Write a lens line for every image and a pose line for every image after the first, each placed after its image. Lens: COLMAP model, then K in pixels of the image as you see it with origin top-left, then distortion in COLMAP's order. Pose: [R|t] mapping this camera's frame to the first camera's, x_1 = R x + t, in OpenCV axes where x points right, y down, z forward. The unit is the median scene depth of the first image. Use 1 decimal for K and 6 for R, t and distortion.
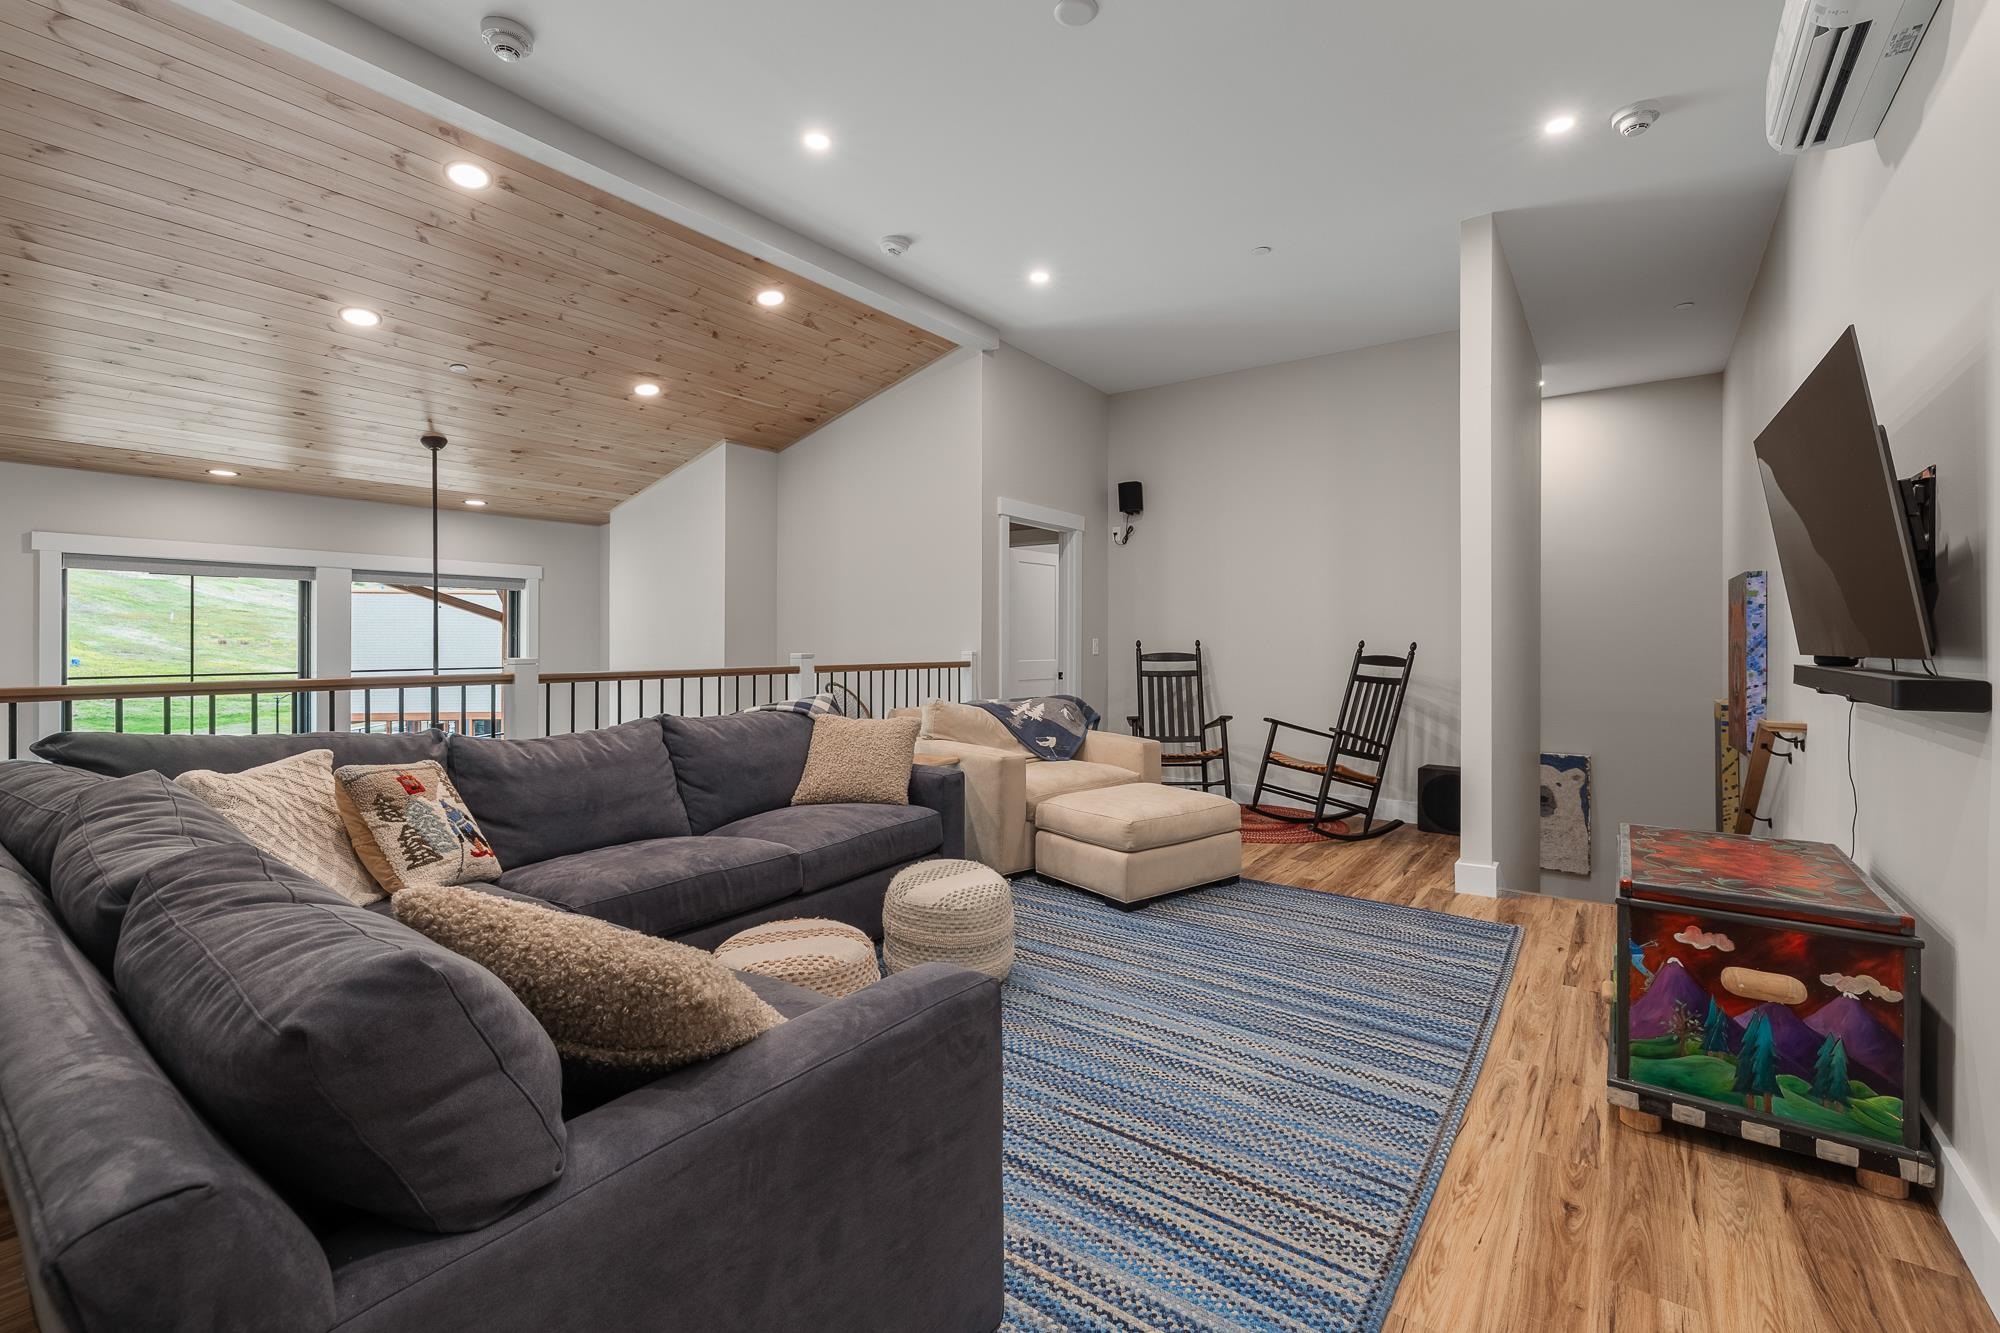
lens RADIAL K [[863.8, 0, 1001.2], [0, 863.8, 640.8], [0, 0, 1]] dist [-0.000835, -0.000226]
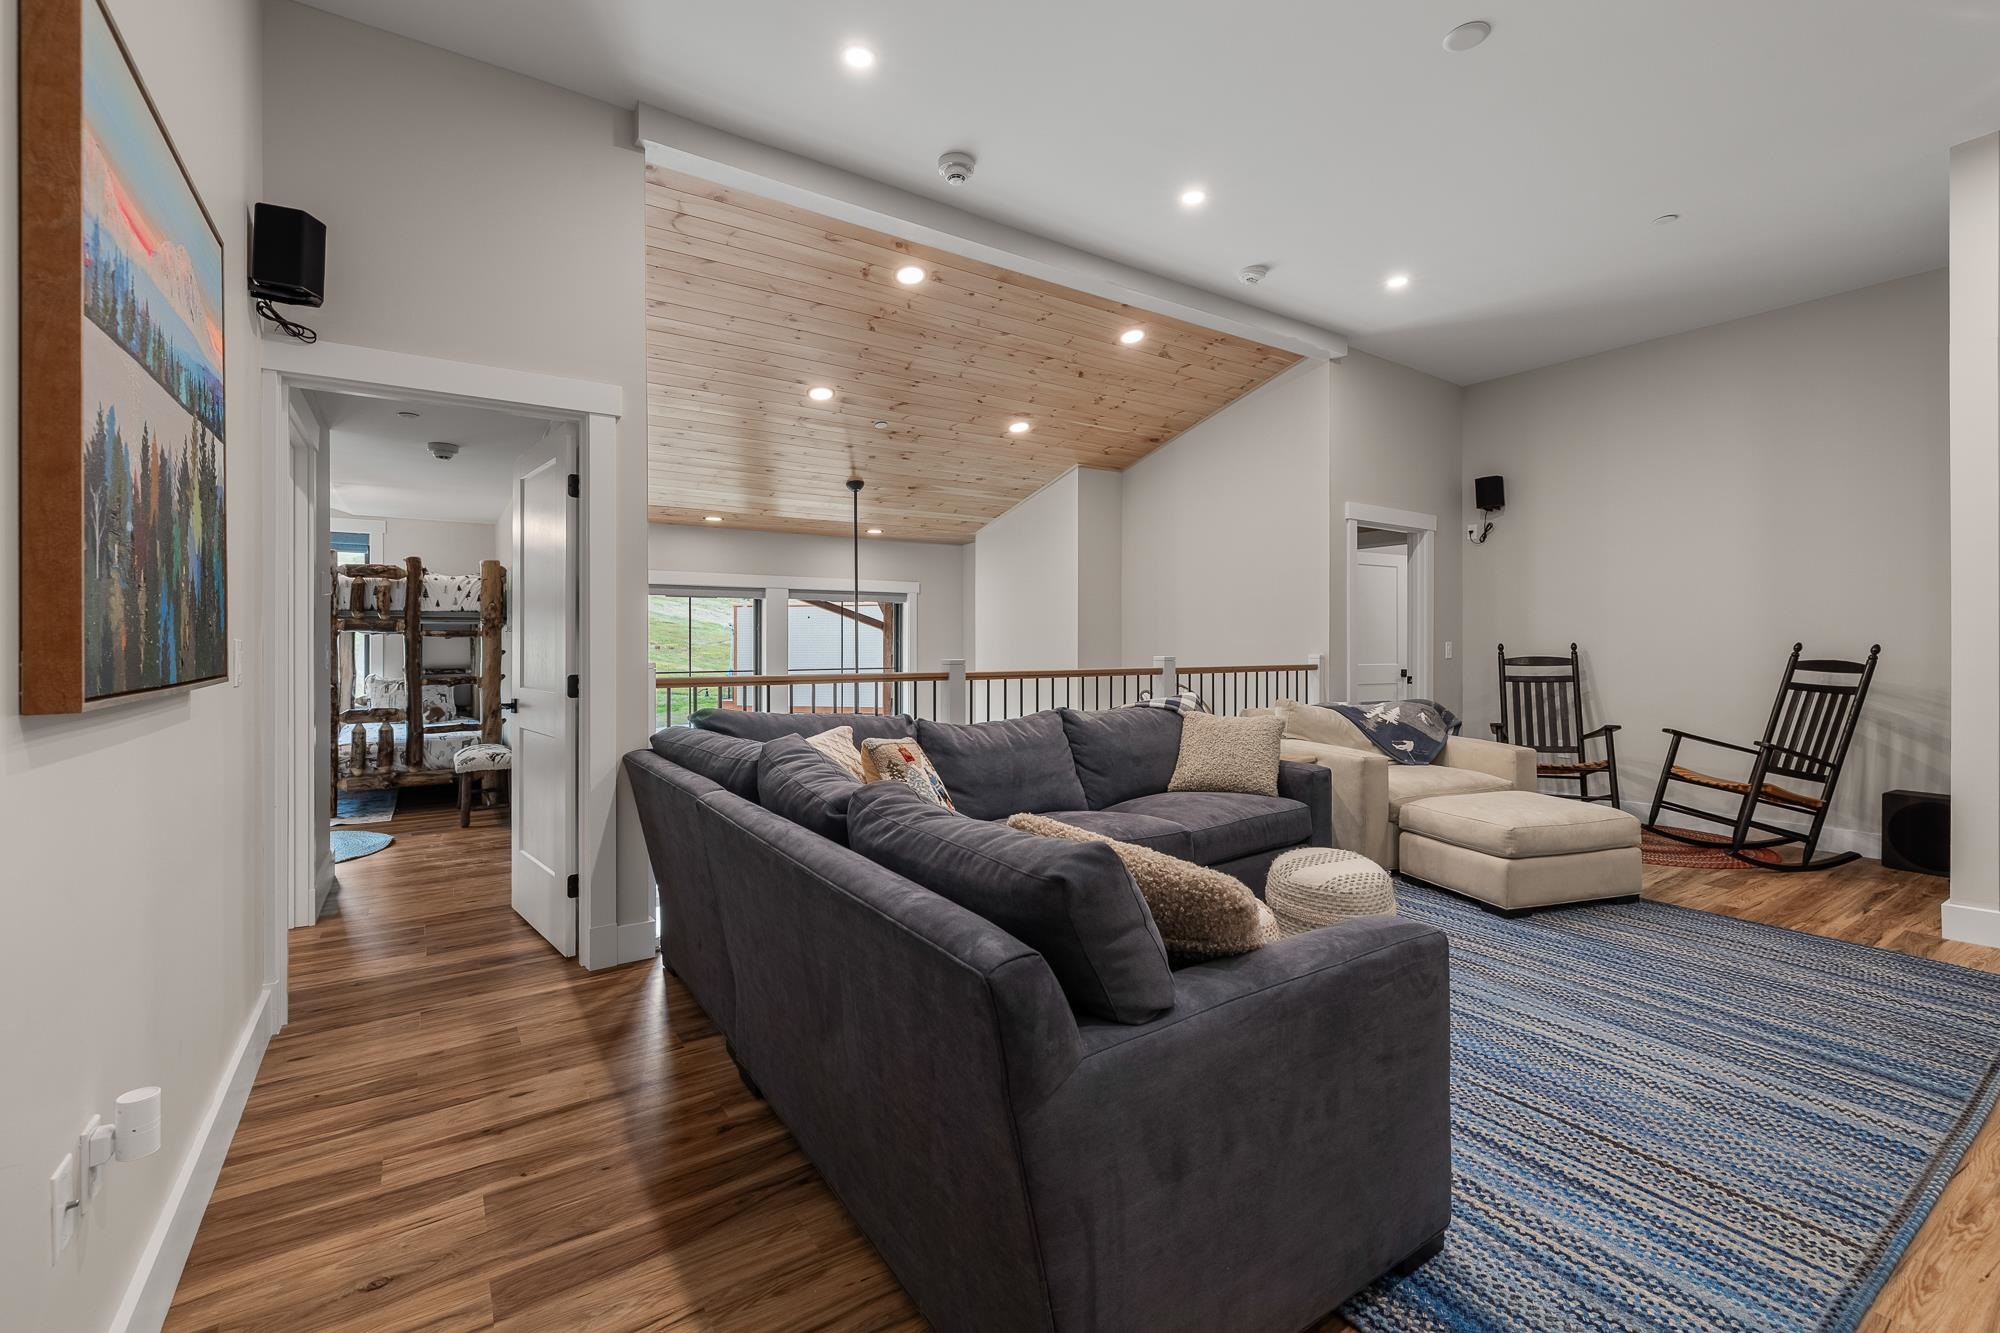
lens RADIAL K [[851.9, 0, 1000.1], [0, 851.9, 646.9], [0, 0, 1]] dist [-0.002125, -0.000767]
pose [[0.940257, -0.001939, -0.340461, -0.070149], [0.002744, 0.999994, 0.001884, -0.000205], [0.340455, -0.002705, 0.940257, -0.115130]]
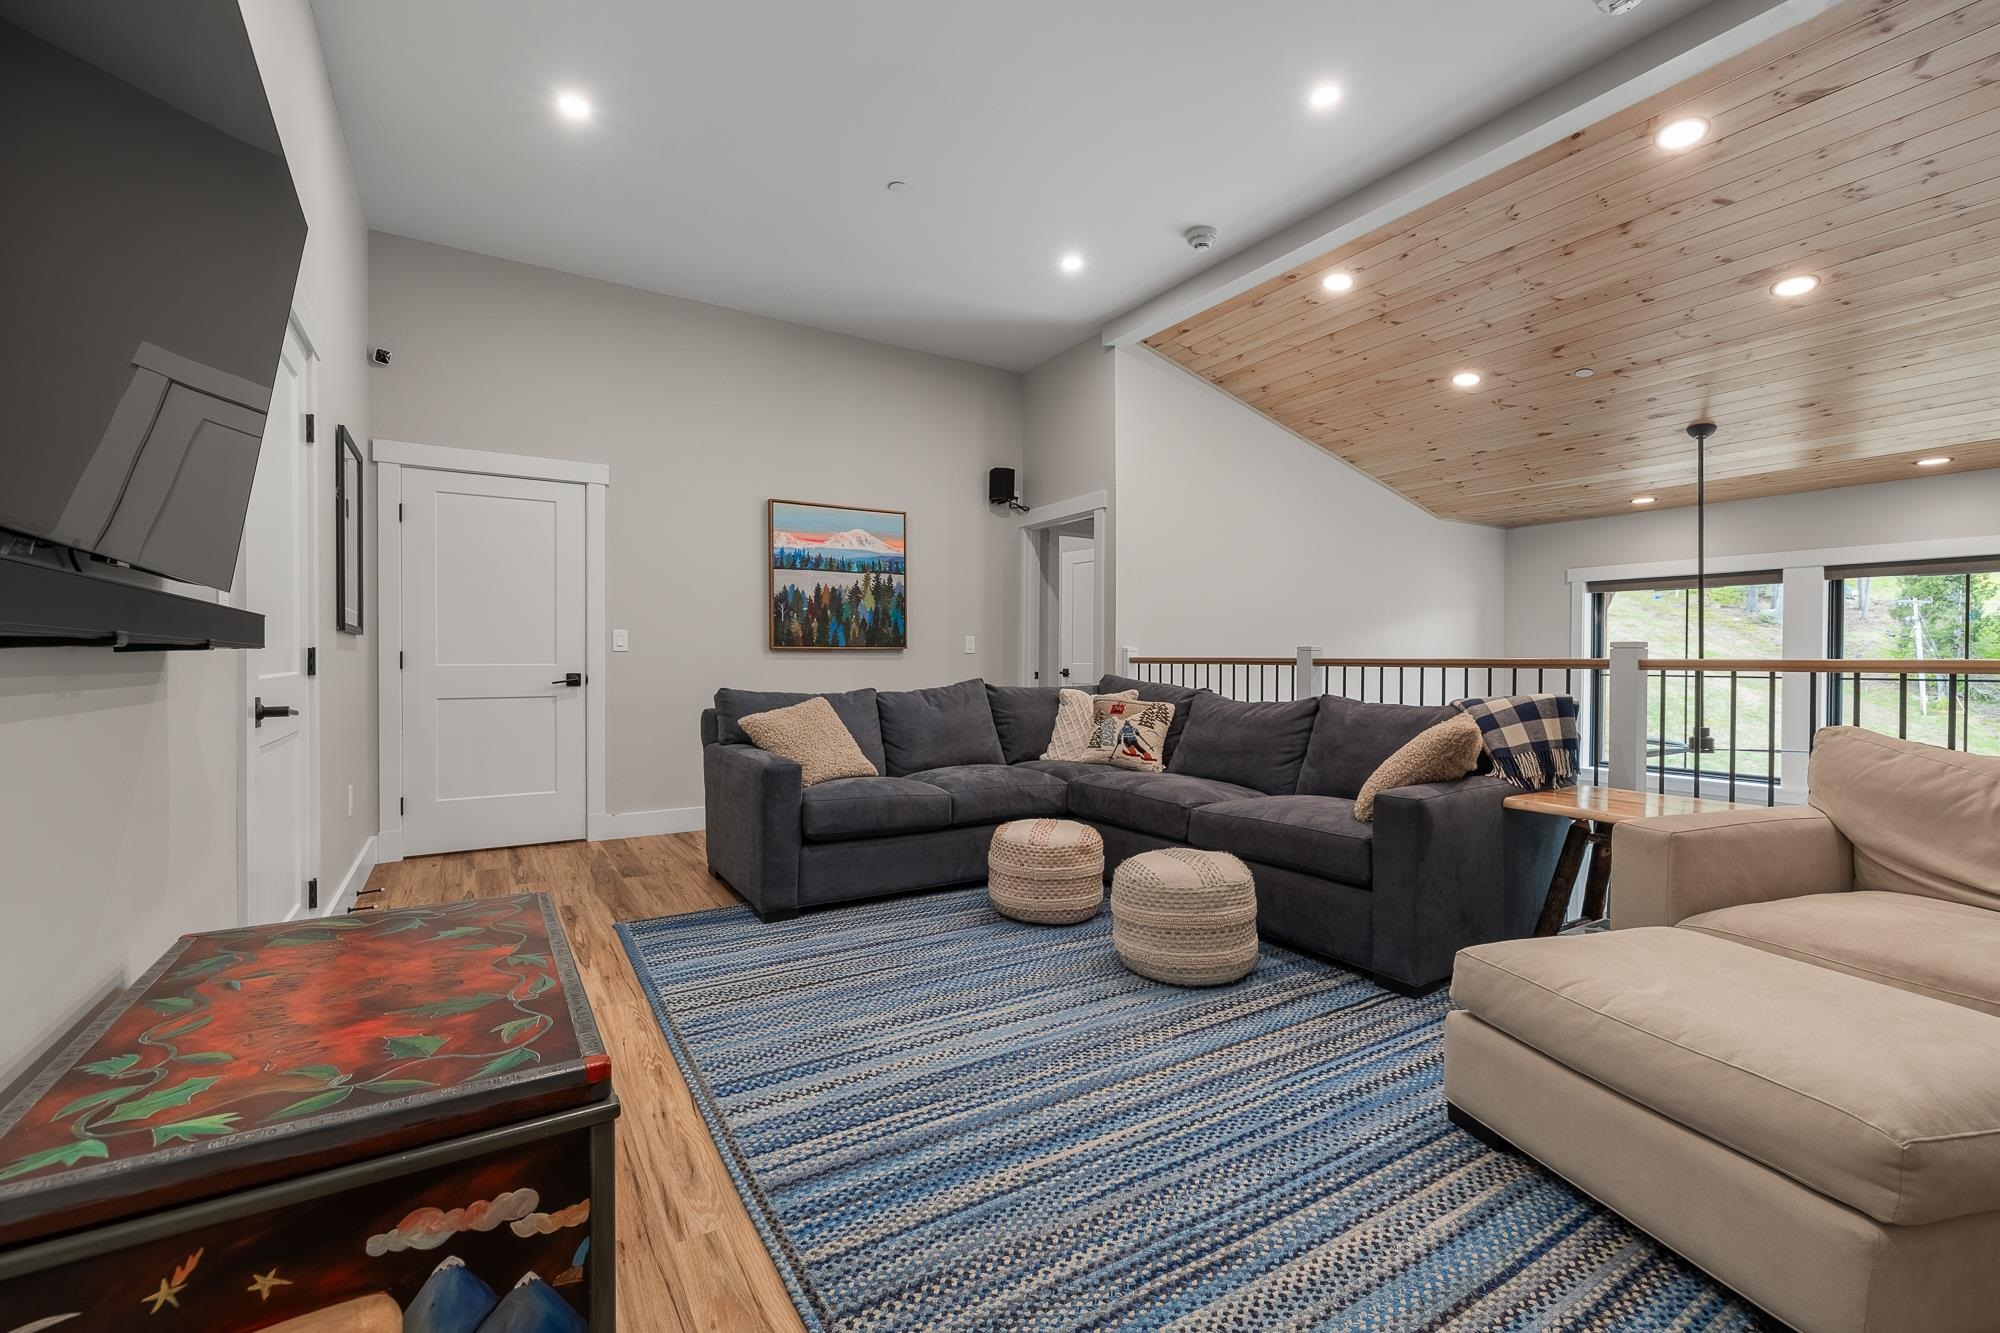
lens RADIAL K [[851.9, 0, 1000.1], [0, 851.9, 646.9], [0, 0, 1]] dist [-0.002125, -0.000767]
pose [[-0.380686, -0.018199, -0.924525, 0.745640], [-0.007529, 0.999834, -0.016582, 0.043308], [0.924674, 0.000648, -0.380760, 0.972145]]
